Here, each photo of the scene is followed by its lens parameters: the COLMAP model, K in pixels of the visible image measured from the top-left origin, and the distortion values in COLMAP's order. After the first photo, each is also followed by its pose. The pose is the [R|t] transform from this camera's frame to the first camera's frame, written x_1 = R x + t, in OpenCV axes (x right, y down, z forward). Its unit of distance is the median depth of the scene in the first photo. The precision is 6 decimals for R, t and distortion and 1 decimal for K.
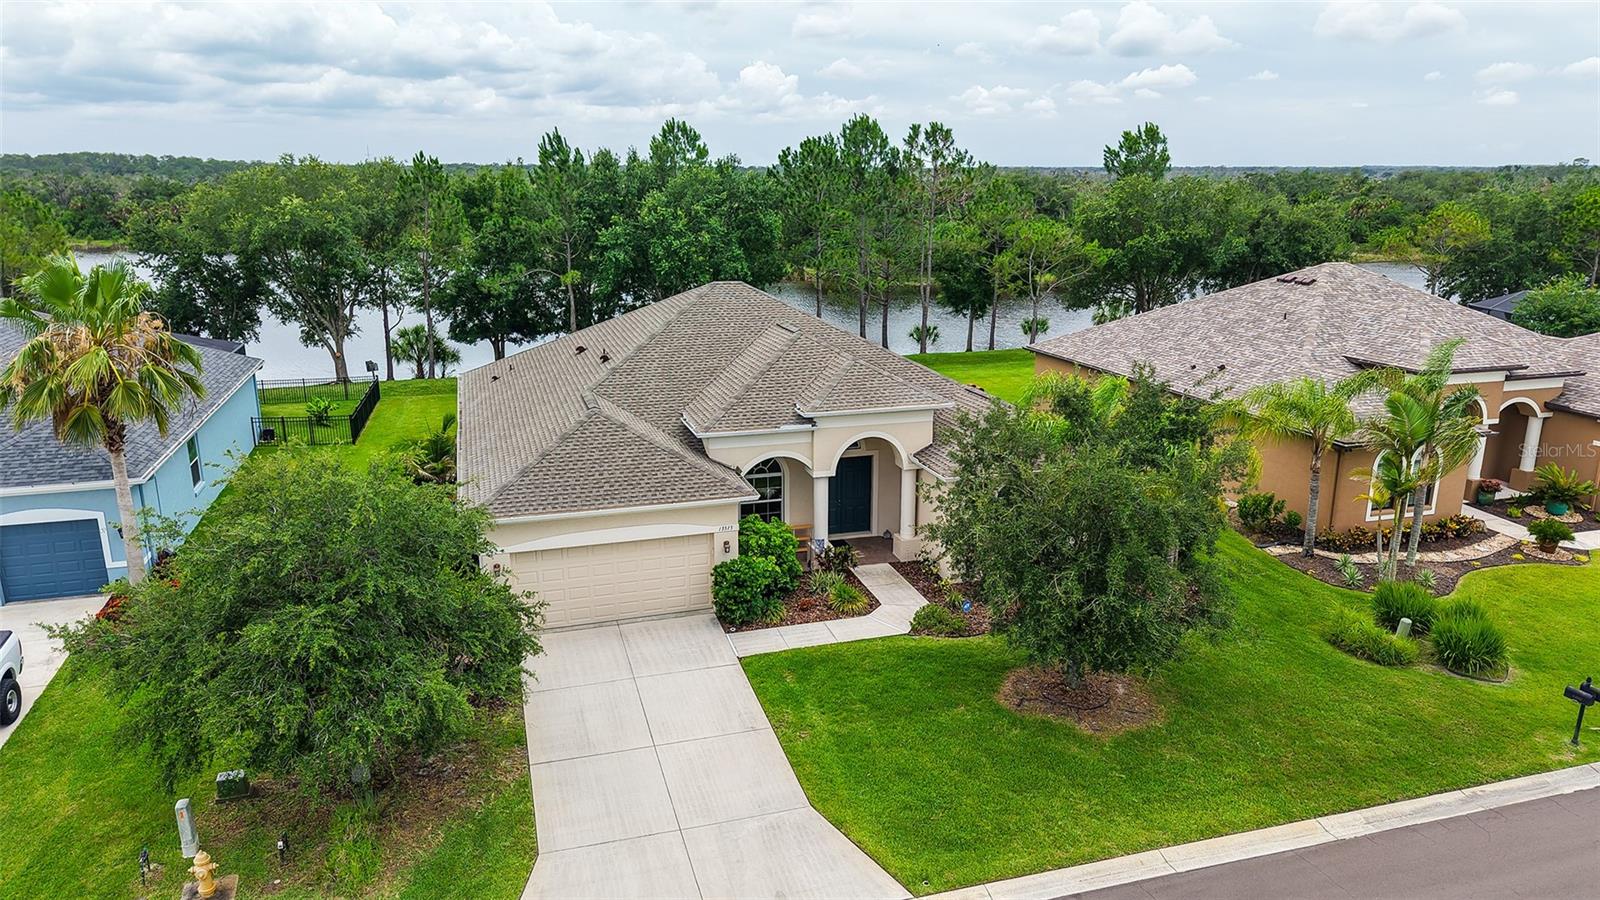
lens RADIAL K [[1075.6, 0, 814.0], [0, 1075.6, 446.2], [0, 0, 1]] dist [0.006253, -0.003337]
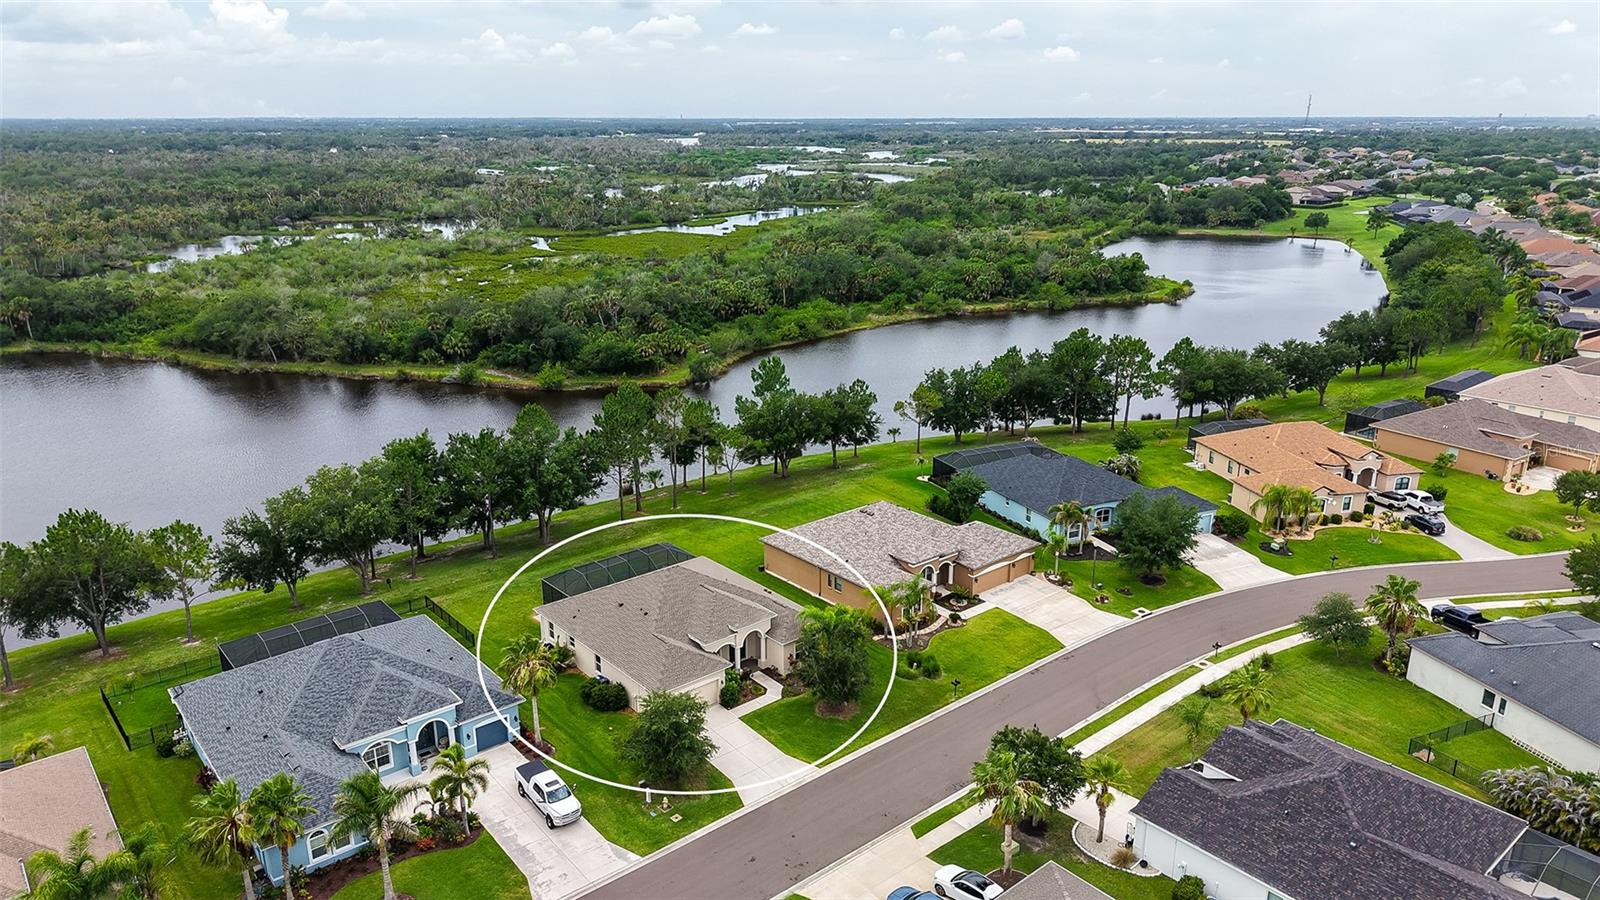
lens RADIAL K [[1082.3, 0, 798.0], [0, 1082.3, 451.2], [0, 0, 1]] dist [0.082372, -0.166786]
pose [[0.918250, -0.119306, 0.377602, -0.954011], [0.098045, 0.992343, 0.075113, -0.758170], [-0.383673, -0.031950, 0.922916, -1.899779]]
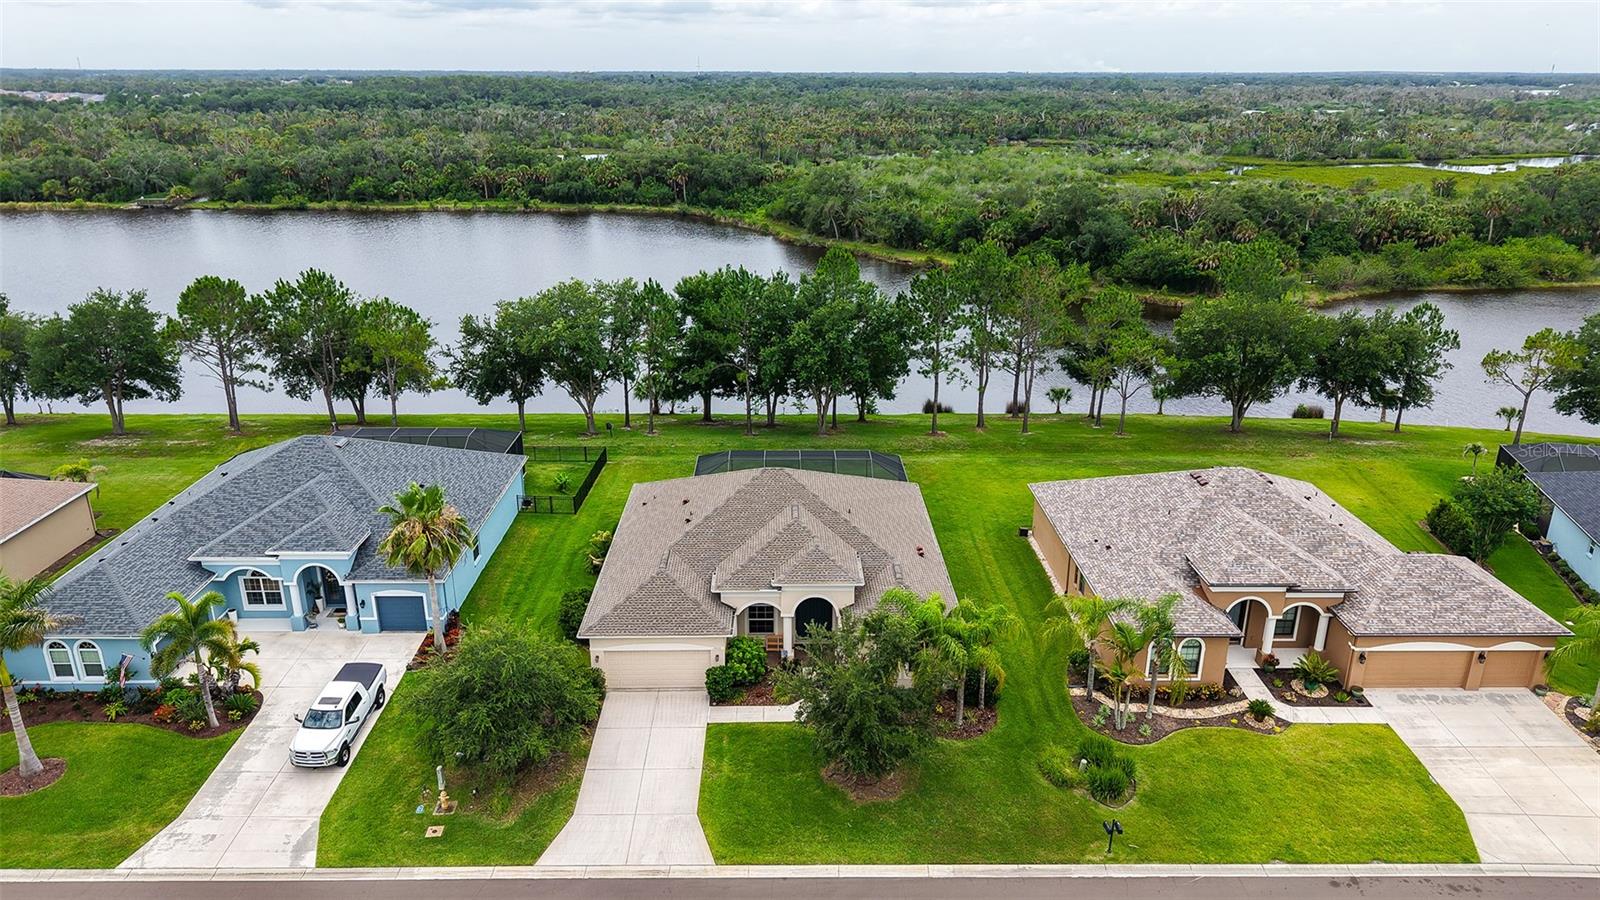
lens RADIAL K [[1083.4, 0, 809.4], [0, 1083.4, 453.3], [0, 0, 1]] dist [0.009049, -0.000183]
pose [[0.959038, 0.093859, -0.267277, 0.516320], [-0.069929, 0.992756, 0.097705, -0.432384], [0.274511, -0.075013, 0.958654, -0.683565]]
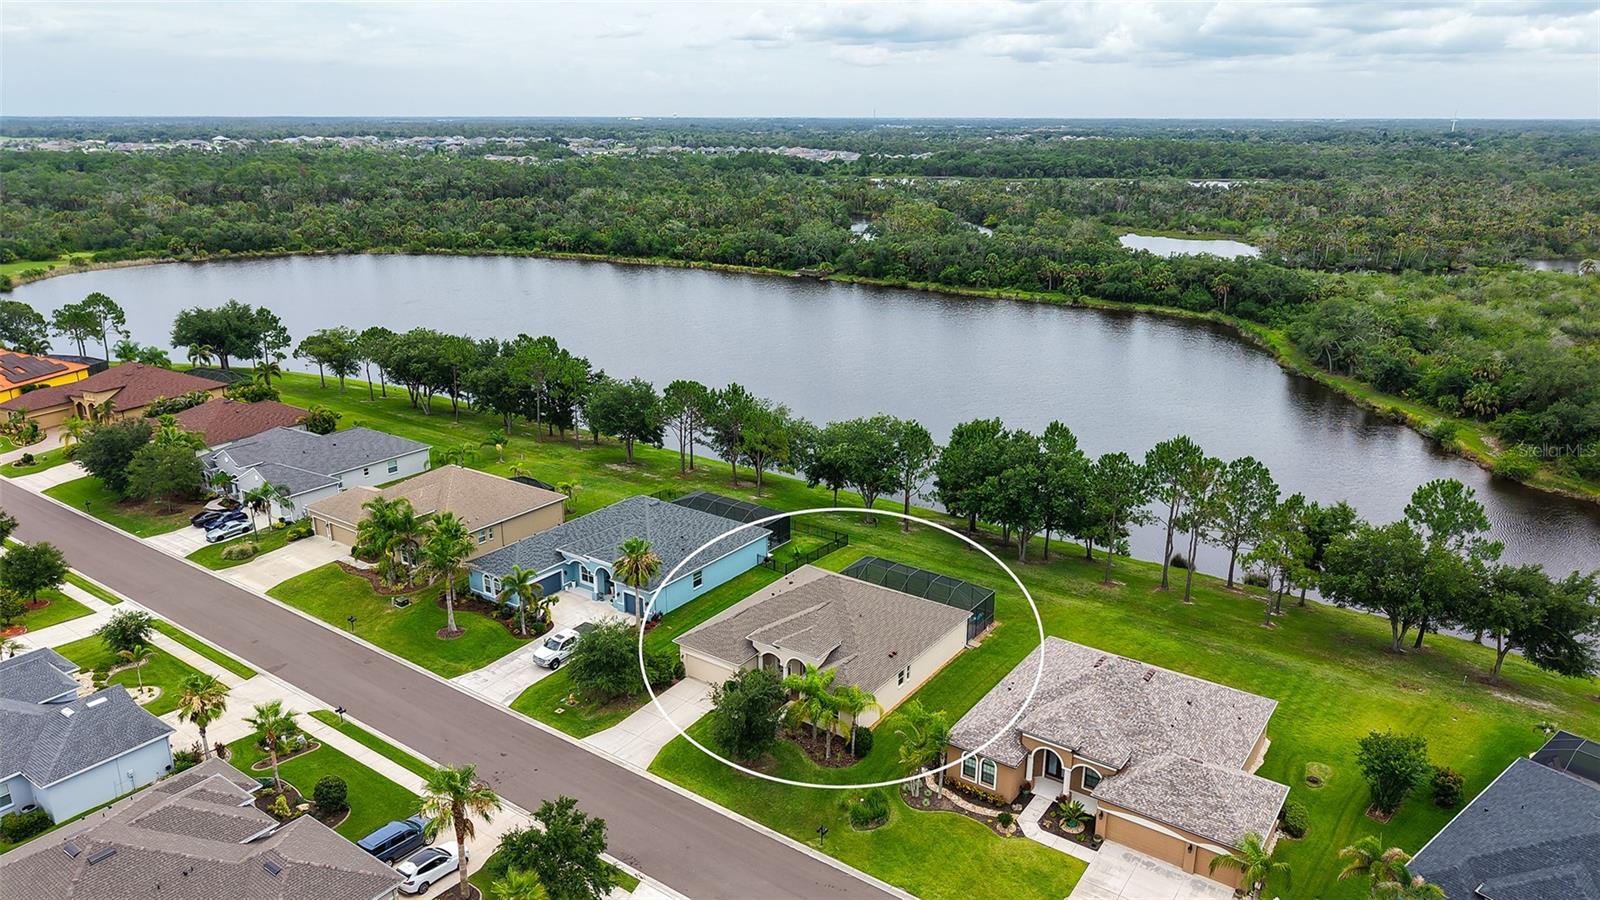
lens RADIAL K [[1069.9, 0, 799.4], [0, 1069.9, 477.7], [0, 0, 1]] dist [0.042196, -0.000983]
pose [[0.604472, 0.252409, -0.755581, 2.172373], [-0.198108, 0.966309, 0.164316, -0.984508], [0.771600, 0.050362, 0.634111, -0.844289]]
